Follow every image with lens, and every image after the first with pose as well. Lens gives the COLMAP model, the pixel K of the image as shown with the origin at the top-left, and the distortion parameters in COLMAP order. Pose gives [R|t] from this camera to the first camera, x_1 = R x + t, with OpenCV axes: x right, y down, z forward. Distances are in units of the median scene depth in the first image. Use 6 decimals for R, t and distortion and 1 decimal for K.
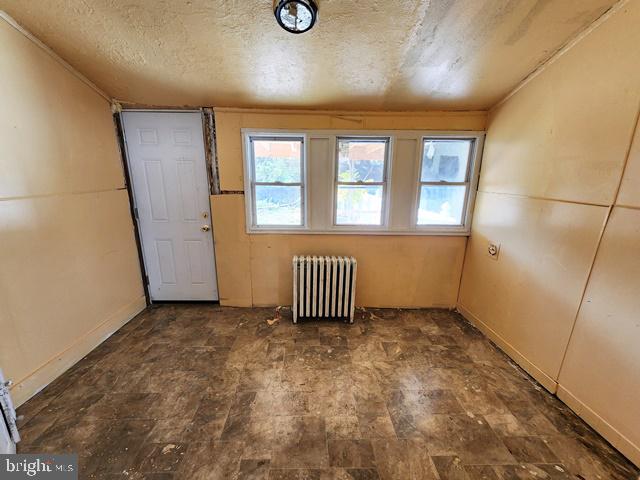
lens RADIAL K [[265.2, 0, 319.4], [0, 265.2, 240.6], [0, 0, 1]] dist [-0.001887, 0.000043]
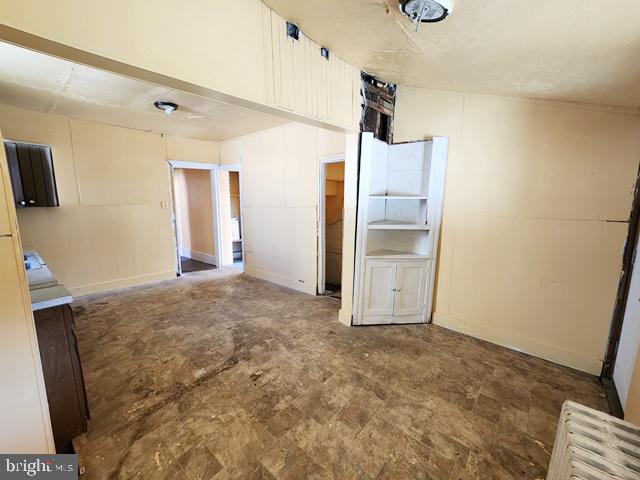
lens RADIAL K [[265.2, 0, 319.4], [0, 265.2, 240.6], [0, 0, 1]] dist [-0.001887, 0.000043]
pose [[-0.676483, 0.098835, -0.729796, 0.447257], [-0.197642, 0.930238, 0.309185, -0.207536], [0.709442, 0.353397, -0.609756, 0.850005]]
